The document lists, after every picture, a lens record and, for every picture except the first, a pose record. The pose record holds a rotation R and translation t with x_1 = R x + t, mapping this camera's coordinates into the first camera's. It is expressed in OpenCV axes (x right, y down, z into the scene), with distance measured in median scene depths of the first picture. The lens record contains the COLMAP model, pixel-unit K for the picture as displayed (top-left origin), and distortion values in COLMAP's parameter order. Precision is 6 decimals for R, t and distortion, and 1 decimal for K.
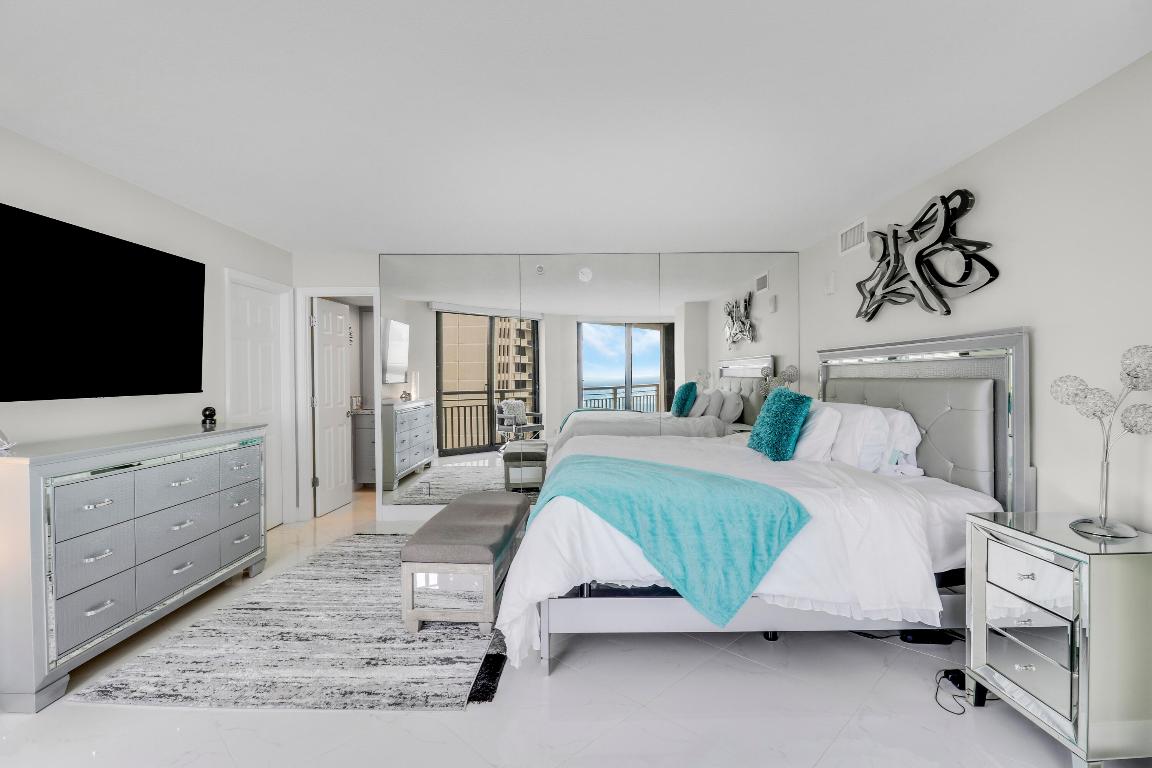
lens RADIAL K [[533.6, 0, 582.5], [0, 533.6, 381.4], [0, 0, 1]] dist [-0.004165, -0.011274]
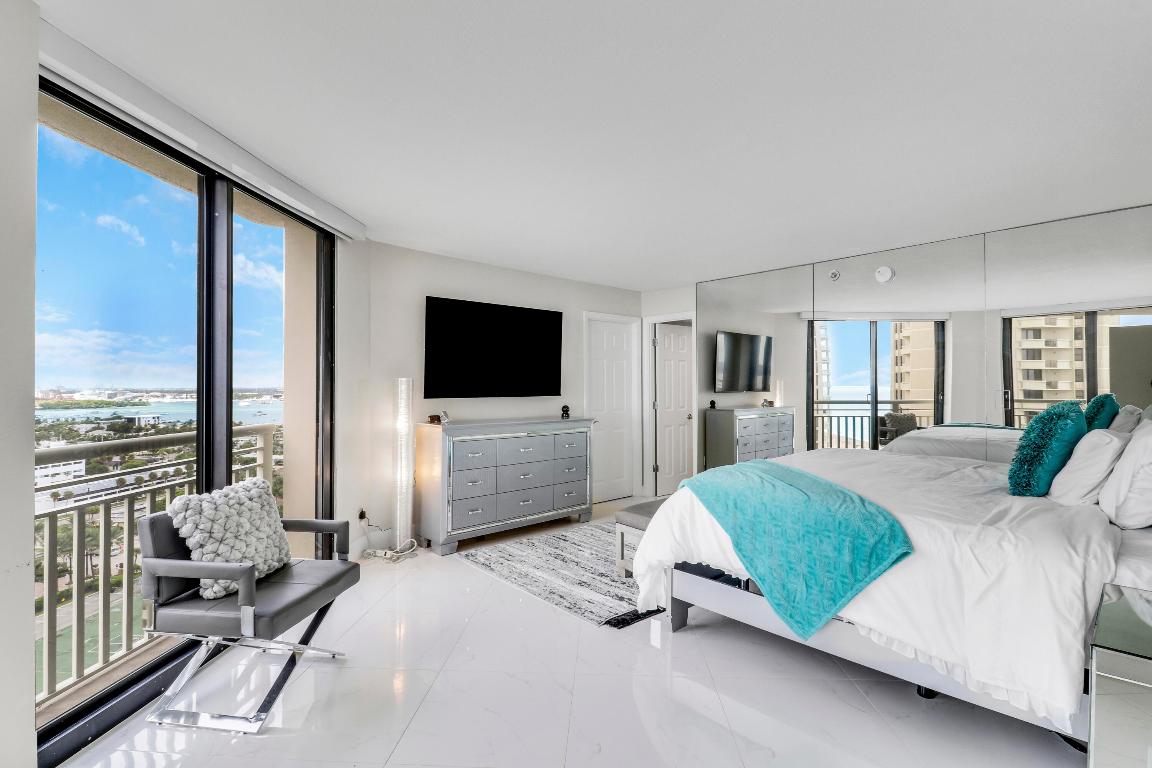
lens RADIAL K [[533.6, 0, 582.5], [0, 533.6, 381.4], [0, 0, 1]] dist [-0.004165, -0.011274]
pose [[0.667217, -0.003976, -0.744853, 0.625524], [-0.007928, 0.999891, -0.012439, -0.002406], [0.744822, 0.014205, 0.667112, 0.025485]]
